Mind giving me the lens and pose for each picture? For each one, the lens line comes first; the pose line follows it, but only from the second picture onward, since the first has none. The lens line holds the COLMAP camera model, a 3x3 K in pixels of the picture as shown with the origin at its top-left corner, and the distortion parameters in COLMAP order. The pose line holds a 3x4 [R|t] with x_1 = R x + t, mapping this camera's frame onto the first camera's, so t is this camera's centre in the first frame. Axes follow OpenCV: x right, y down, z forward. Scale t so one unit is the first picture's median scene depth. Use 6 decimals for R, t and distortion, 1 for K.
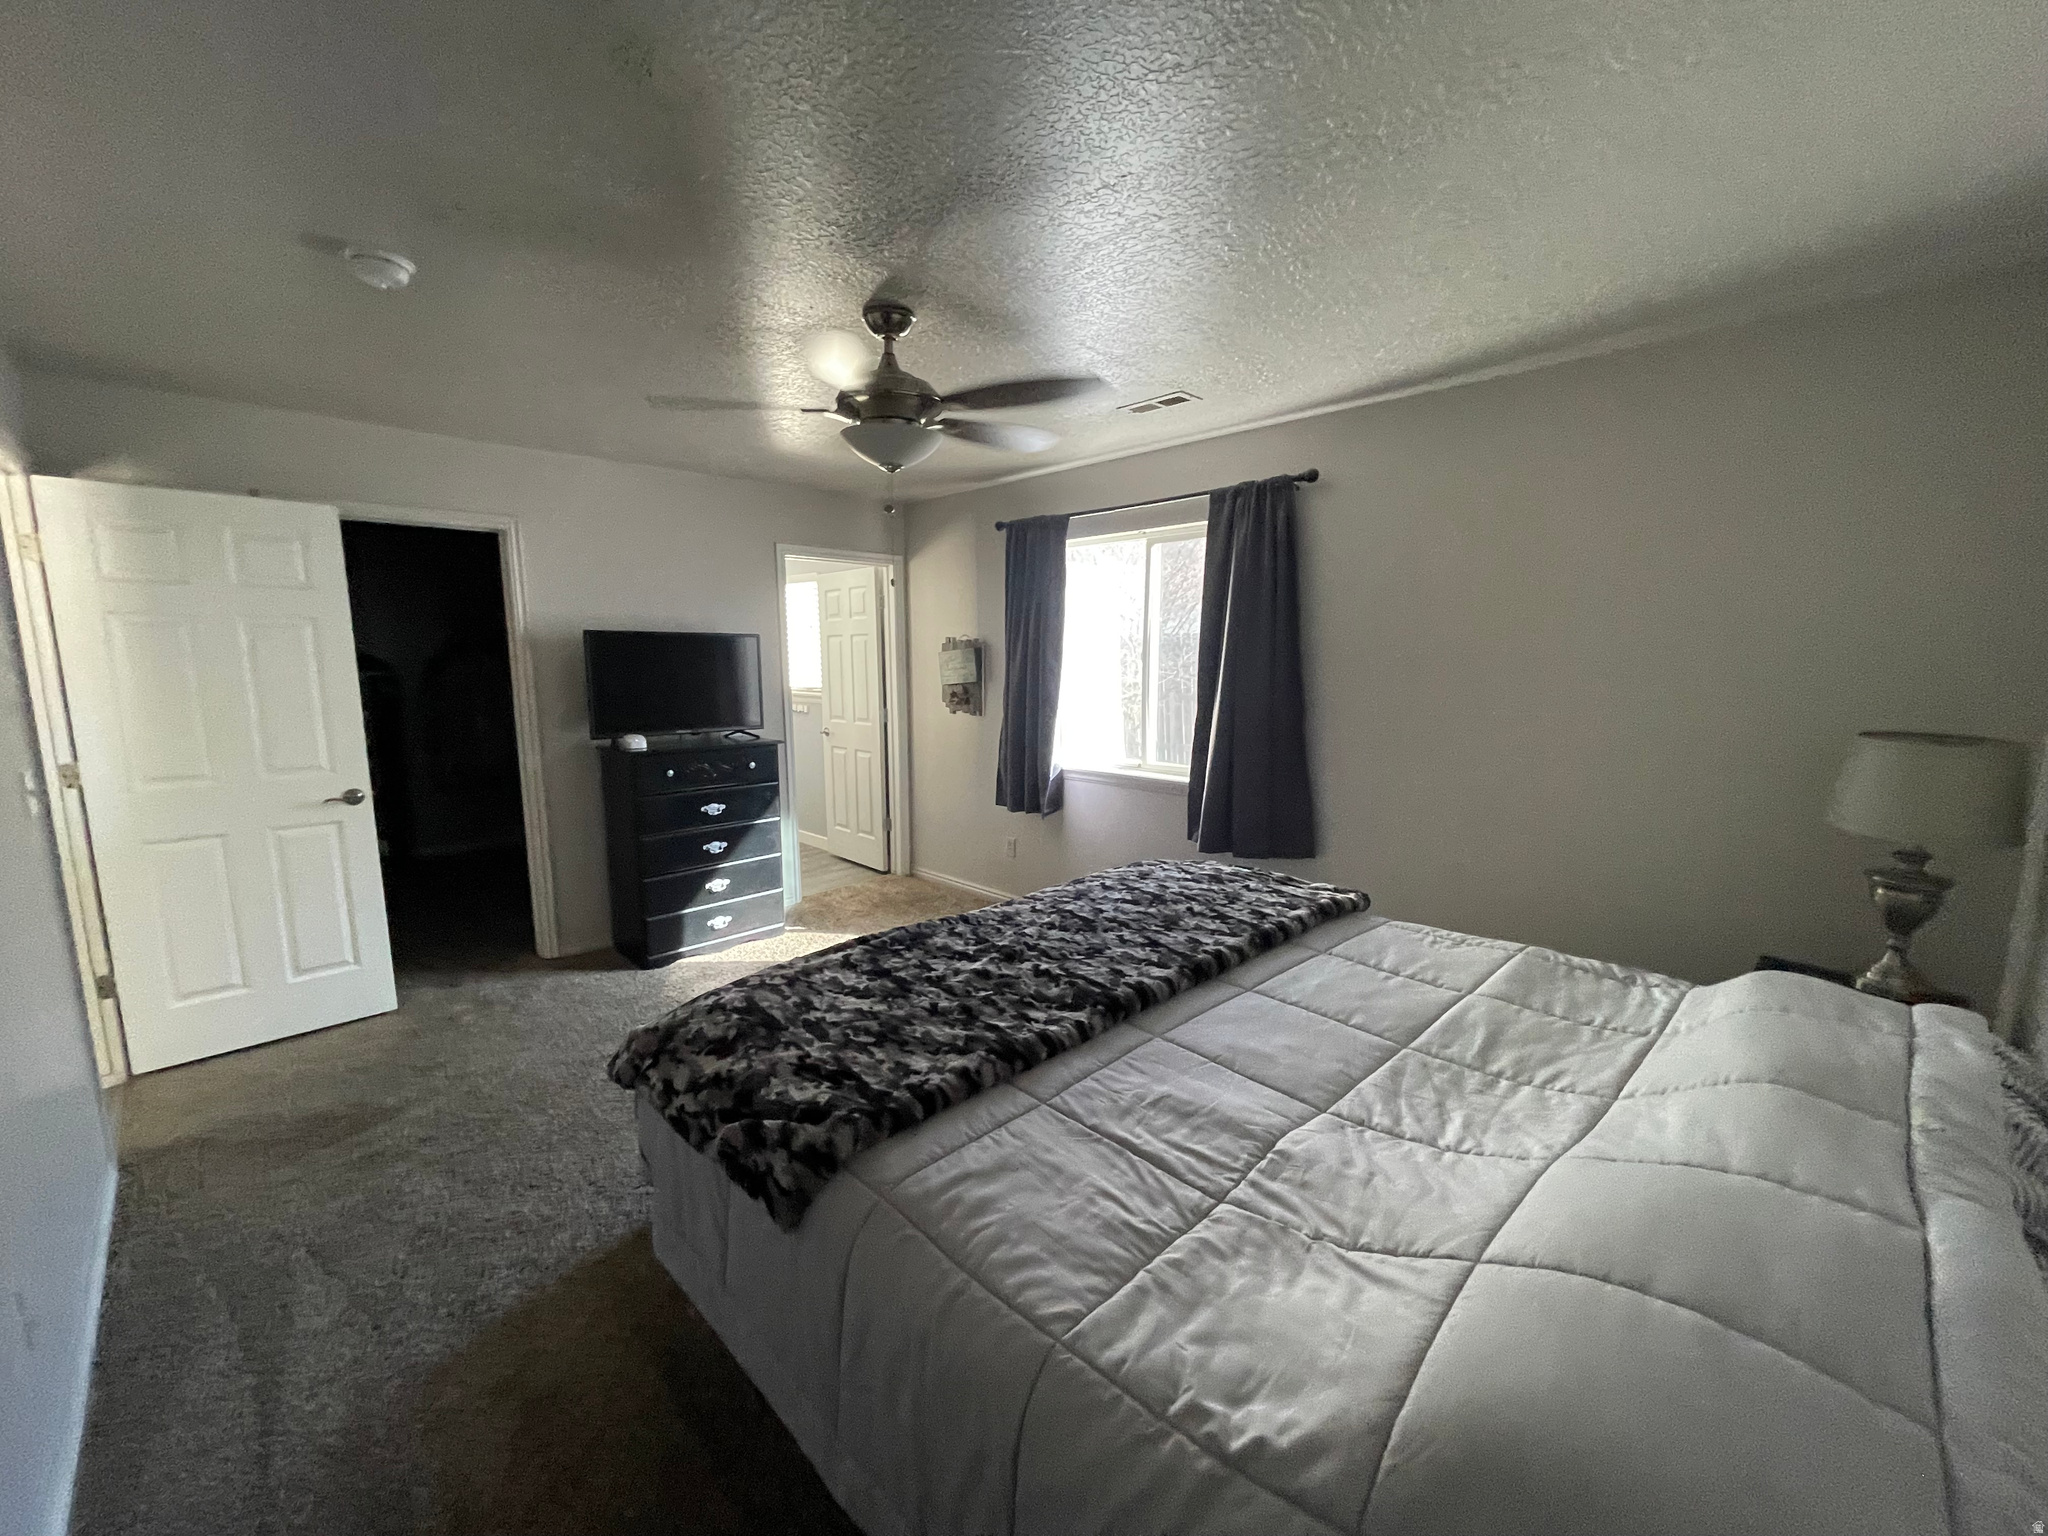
lens RADIAL K [[823.6, 0, 1022.8], [0, 823.6, 769.4], [0, 0, 1]] dist [-0.008446, -0.000025]
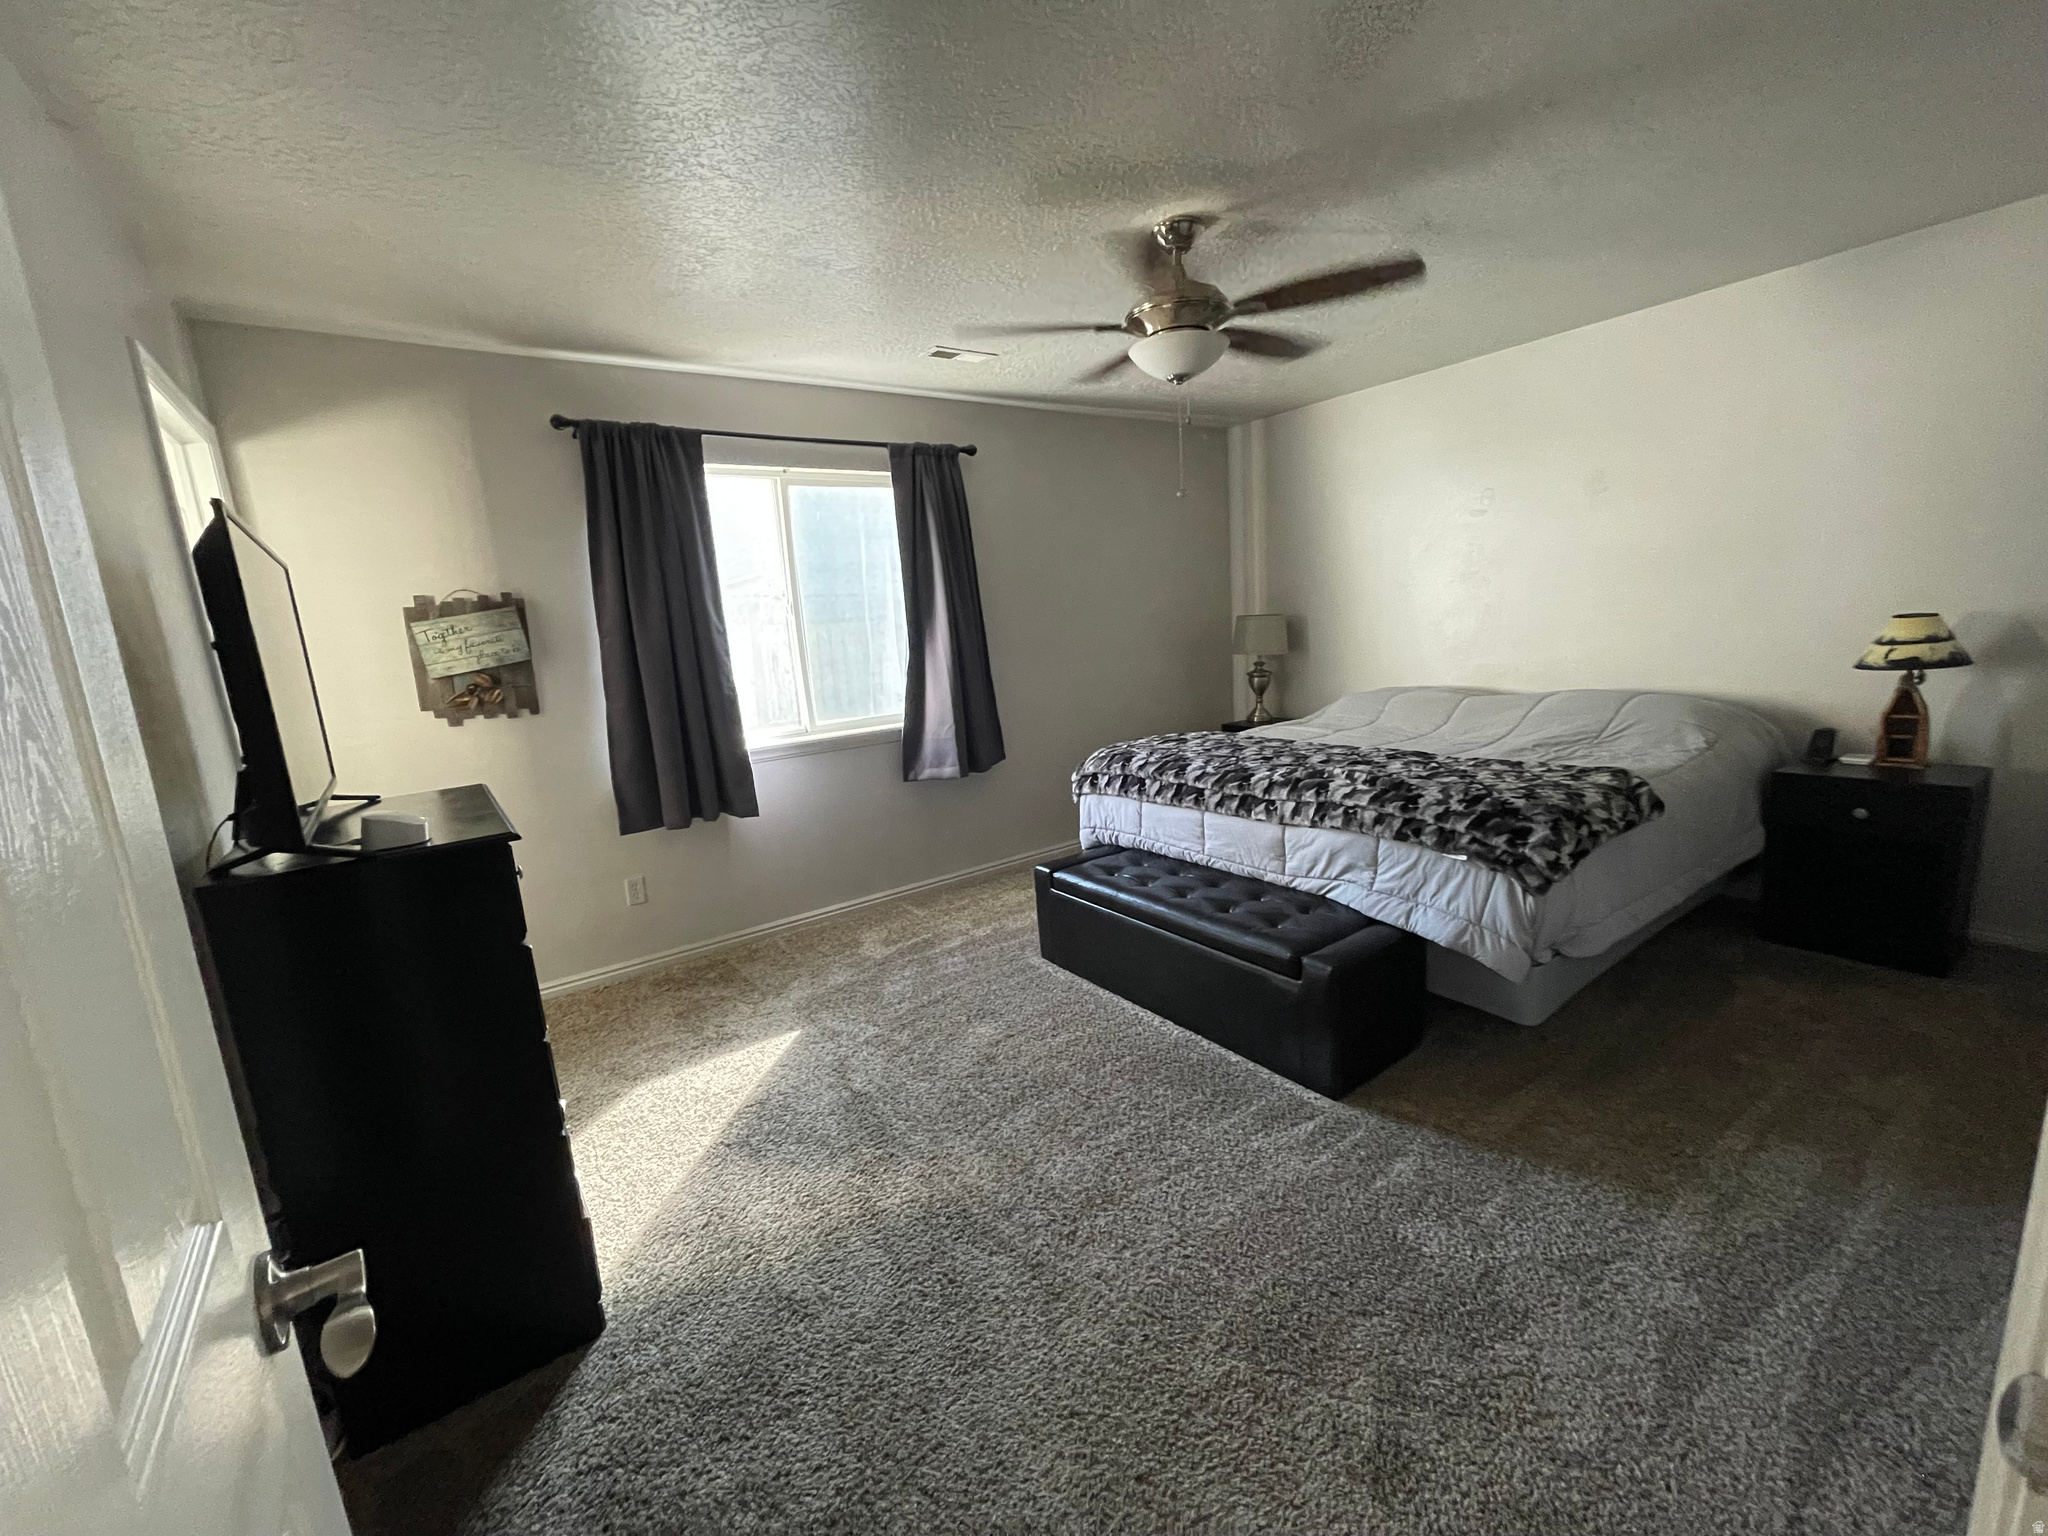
lens RADIAL K [[823.6, 0, 1023.8], [0, 823.6, 772.1], [0, 0, 1]] dist [-0.008446, -0.000025]
pose [[0.163522, -0.192777, 0.967521, -0.772282], [0.201845, 0.966514, 0.158462, -0.060515], [-0.965670, 0.169377, 0.196957, 0.644631]]
